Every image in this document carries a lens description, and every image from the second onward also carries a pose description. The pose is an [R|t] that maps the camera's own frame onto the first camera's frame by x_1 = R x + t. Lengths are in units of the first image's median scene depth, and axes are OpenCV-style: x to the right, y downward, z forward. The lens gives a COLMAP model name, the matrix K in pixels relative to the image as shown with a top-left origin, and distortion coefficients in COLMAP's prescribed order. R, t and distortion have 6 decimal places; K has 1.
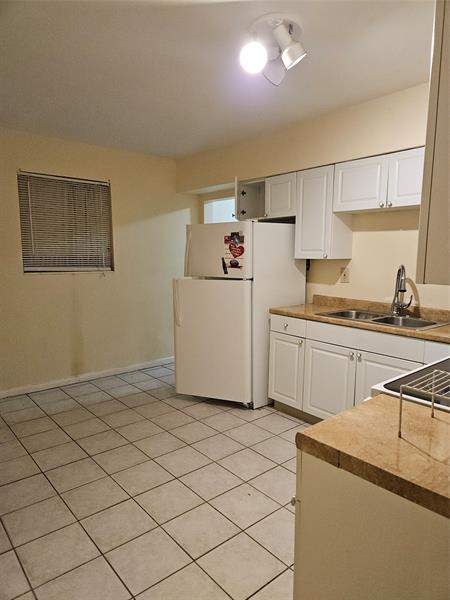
lens RADIAL K [[398.4, 0, 223.8], [0, 398.4, 303.0], [0, 0, 1]] dist [0.011923, -0.003285]
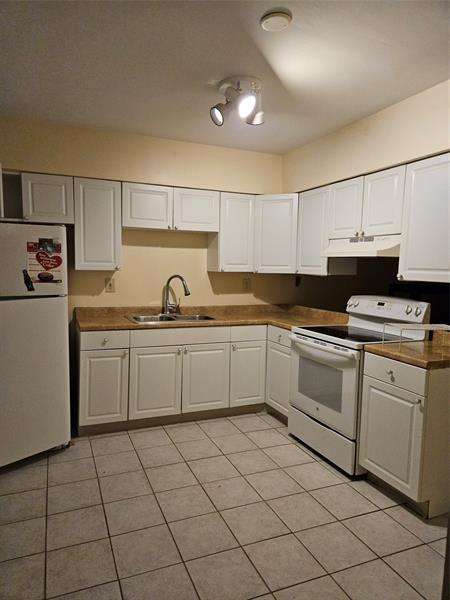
lens RADIAL K [[398.4, 0, 223.6], [0, 398.4, 298.7], [0, 0, 1]] dist [0.011923, -0.003285]
pose [[0.292436, -0.079679, 0.952960, -0.645073], [0.101807, 0.993453, 0.051823, -0.061358], [-0.950851, 0.081863, 0.298633, 0.424117]]
